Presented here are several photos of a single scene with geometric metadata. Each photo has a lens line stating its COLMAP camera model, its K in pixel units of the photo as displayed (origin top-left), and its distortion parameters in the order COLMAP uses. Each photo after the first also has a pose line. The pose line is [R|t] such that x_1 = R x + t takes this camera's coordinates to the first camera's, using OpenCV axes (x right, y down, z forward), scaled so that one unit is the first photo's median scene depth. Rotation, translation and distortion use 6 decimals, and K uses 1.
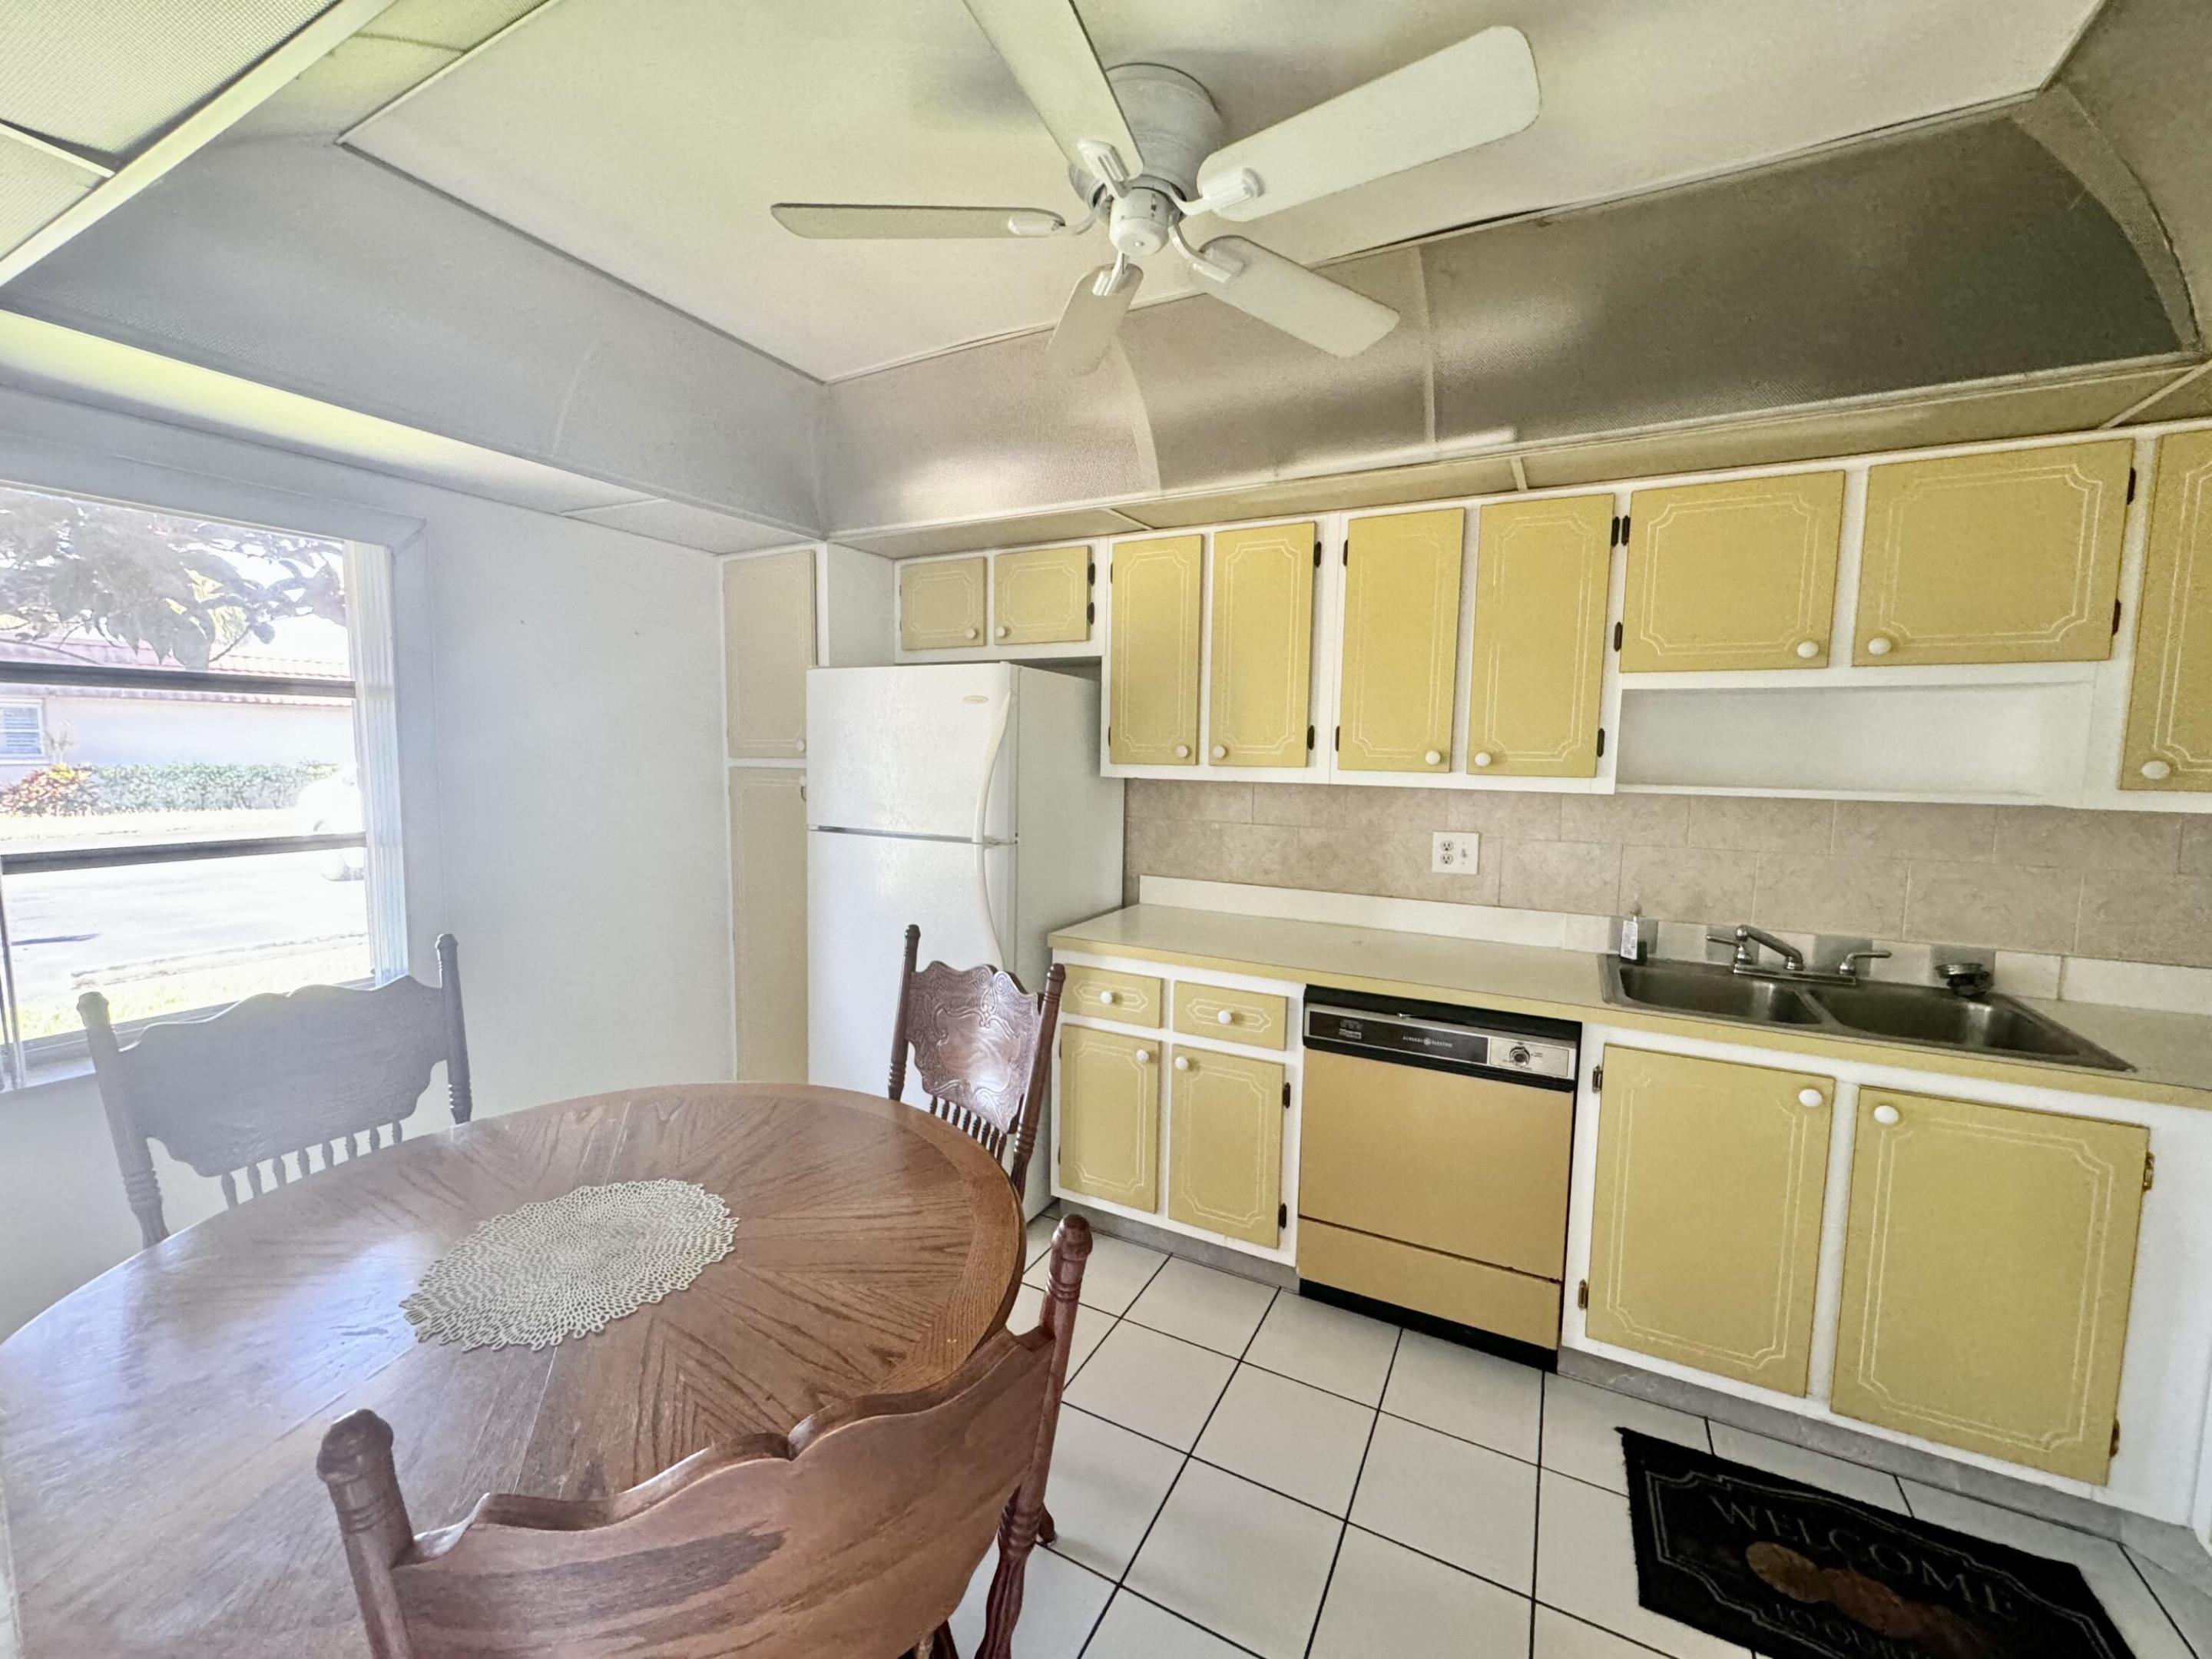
lens RADIAL K [[880.8, 0, 1100.3], [0, 880.8, 824.6], [0, 0, 1]] dist [-0.000071, -0.000083]
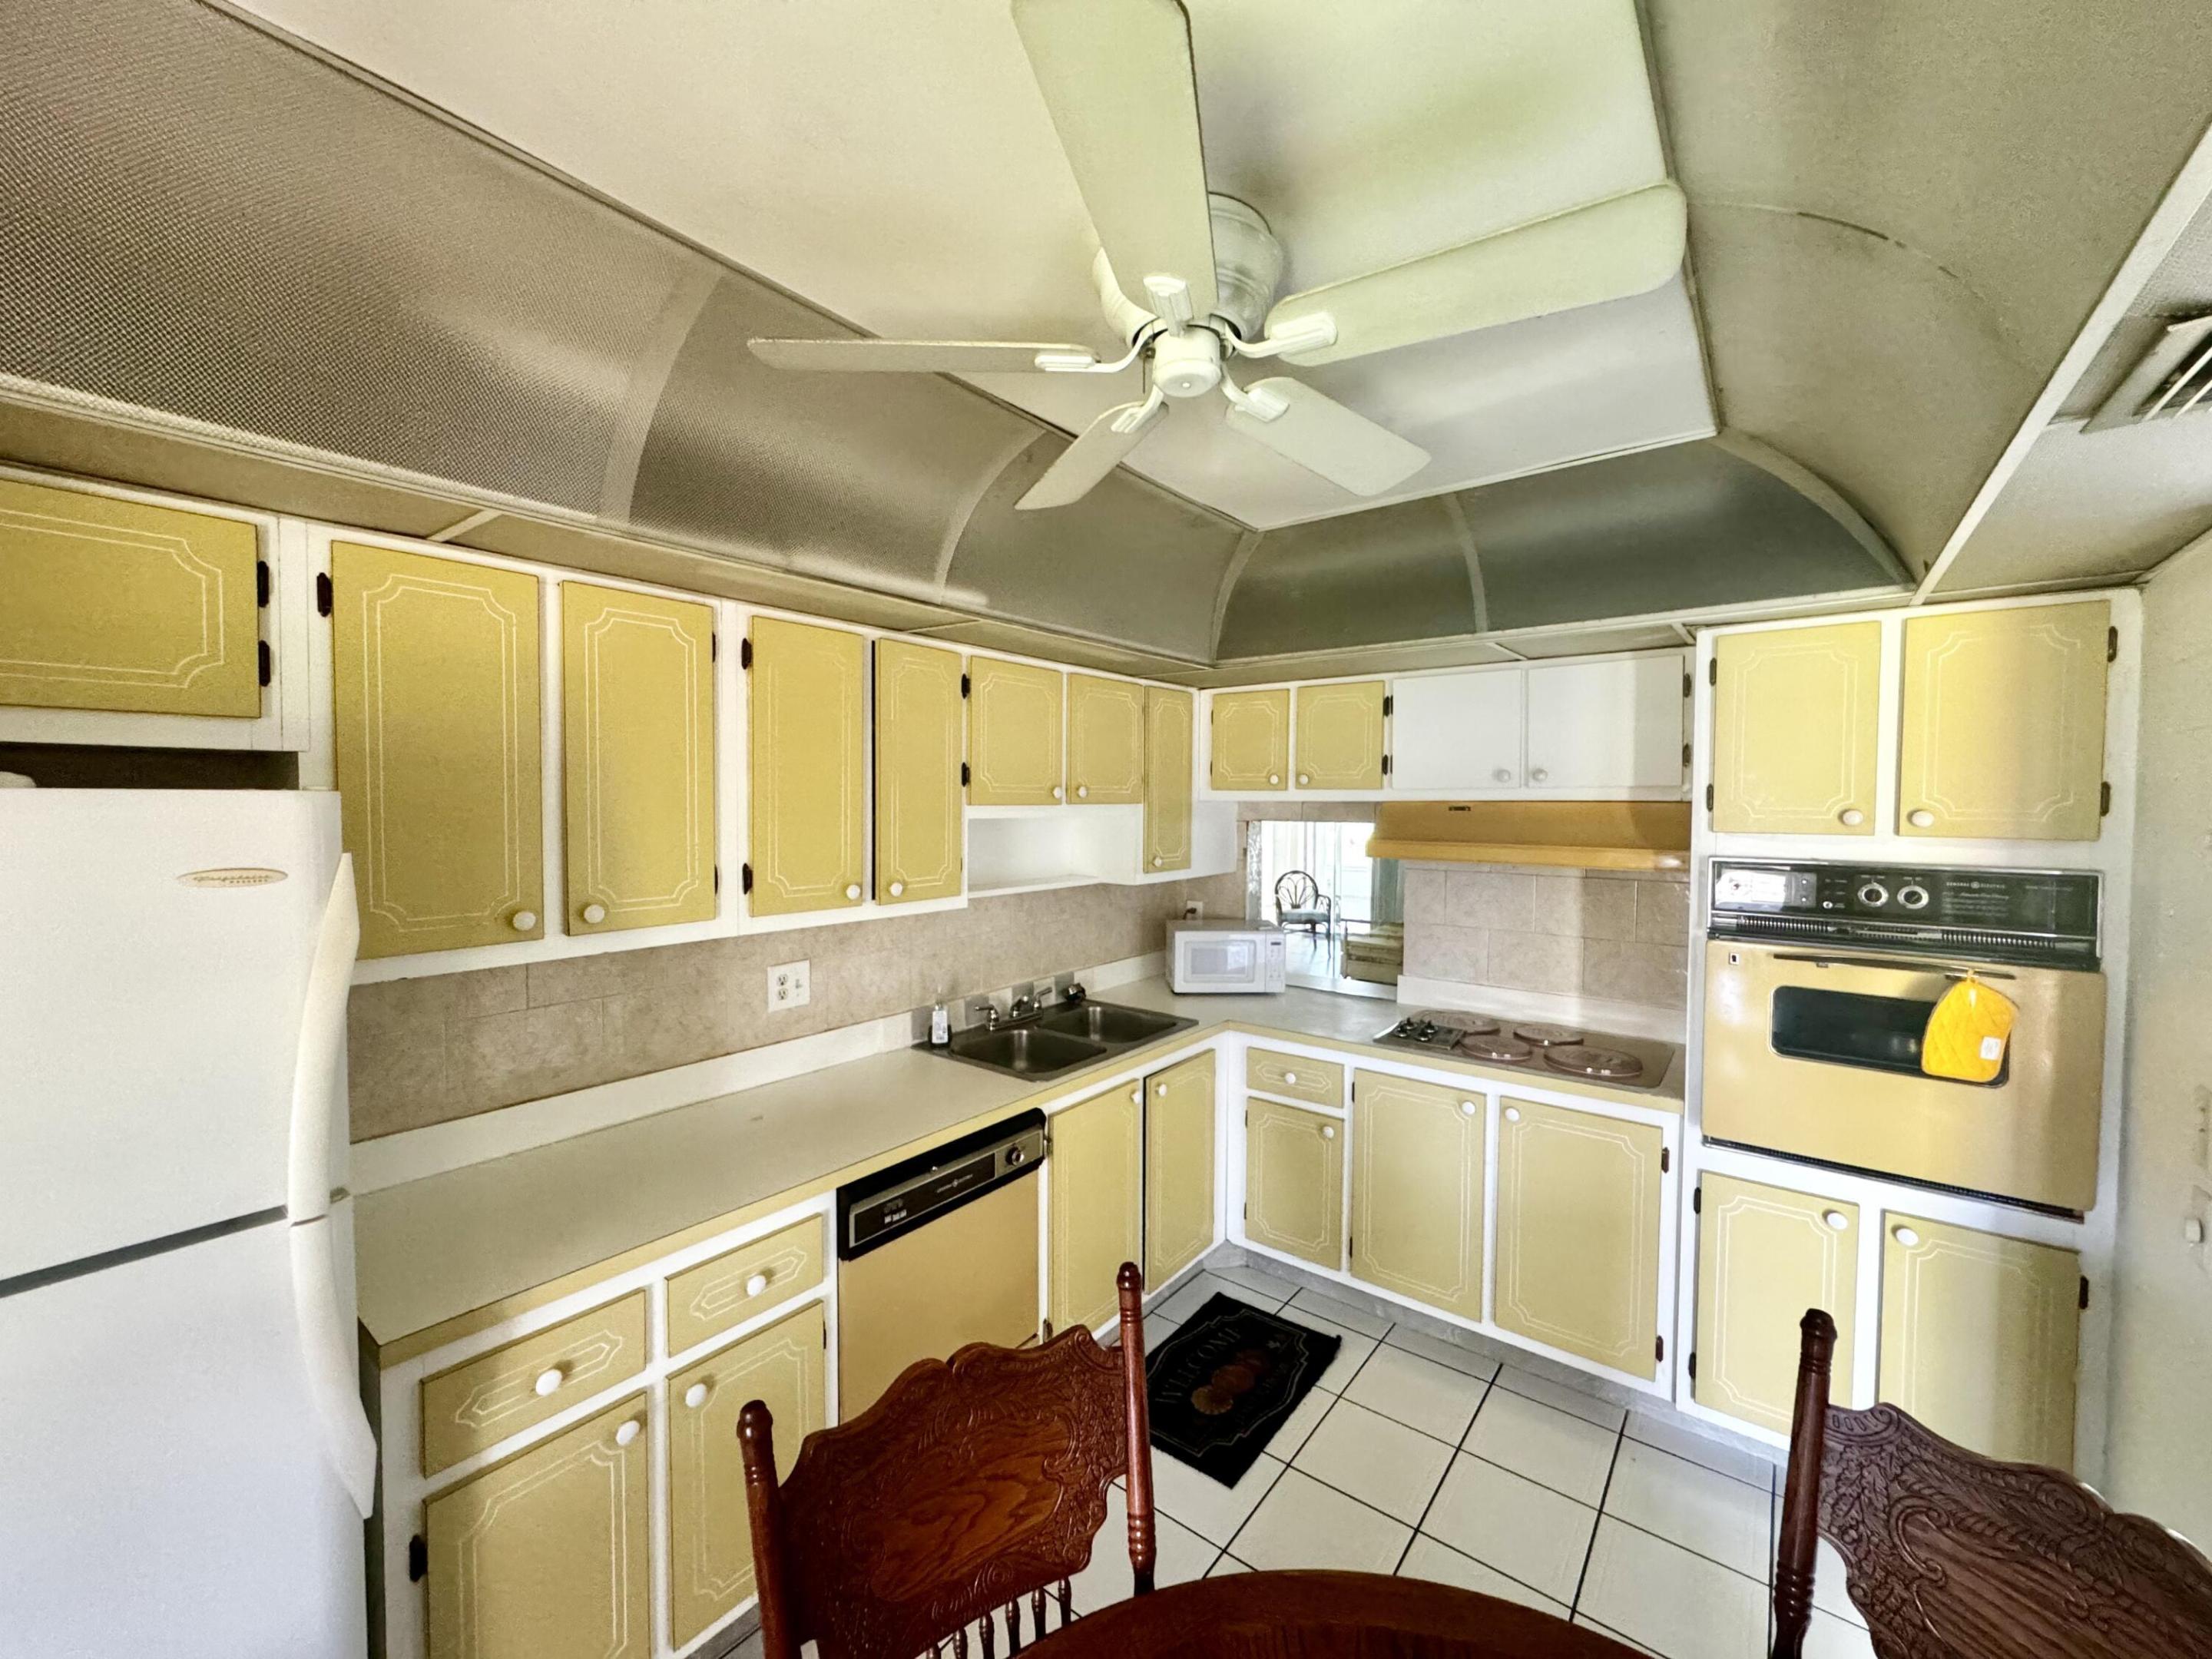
lens RADIAL K [[880.8, 0, 1098.9], [0, 880.8, 827.8], [0, 0, 1]] dist [-0.000071, -0.000083]
pose [[0.185212, -0.046699, 0.981588, -0.470585], [0.089762, 0.995498, 0.030424, -0.142338], [-0.978590, 0.082474, 0.188570, 0.535167]]
